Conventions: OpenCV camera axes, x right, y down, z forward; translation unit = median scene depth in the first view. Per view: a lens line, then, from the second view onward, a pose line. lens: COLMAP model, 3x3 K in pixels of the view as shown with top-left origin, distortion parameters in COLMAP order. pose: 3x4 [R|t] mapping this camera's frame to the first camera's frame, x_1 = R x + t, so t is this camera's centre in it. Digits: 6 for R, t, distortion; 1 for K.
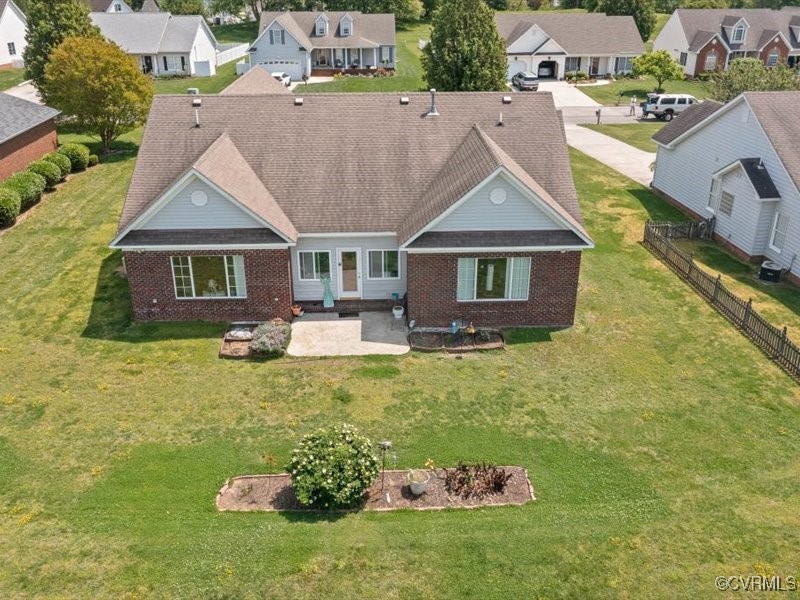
lens RADIAL K [[699.7, 0, 400.0], [0, 699.7, 300.0], [0, 0, 1]] dist [-0.024169, -0.009399]
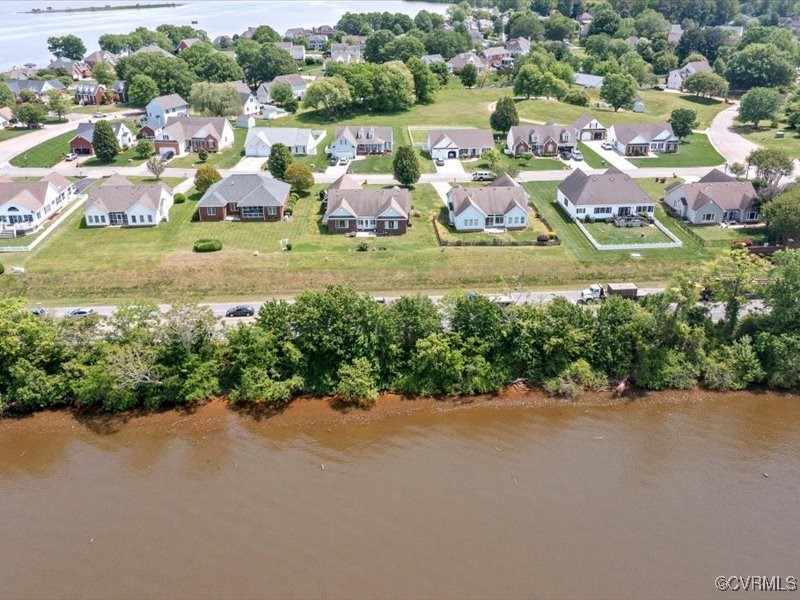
lens RADIAL K [[699.7, 0, 400.0], [0, 699.7, 300.0], [0, 0, 1]] dist [-0.024169, -0.009399]
pose [[0.998873, 0.015598, -0.044816, 0.449160], [-0.015350, 0.999865, 0.005890, 0.526977], [0.044902, -0.005195, 0.998978, -4.529976]]
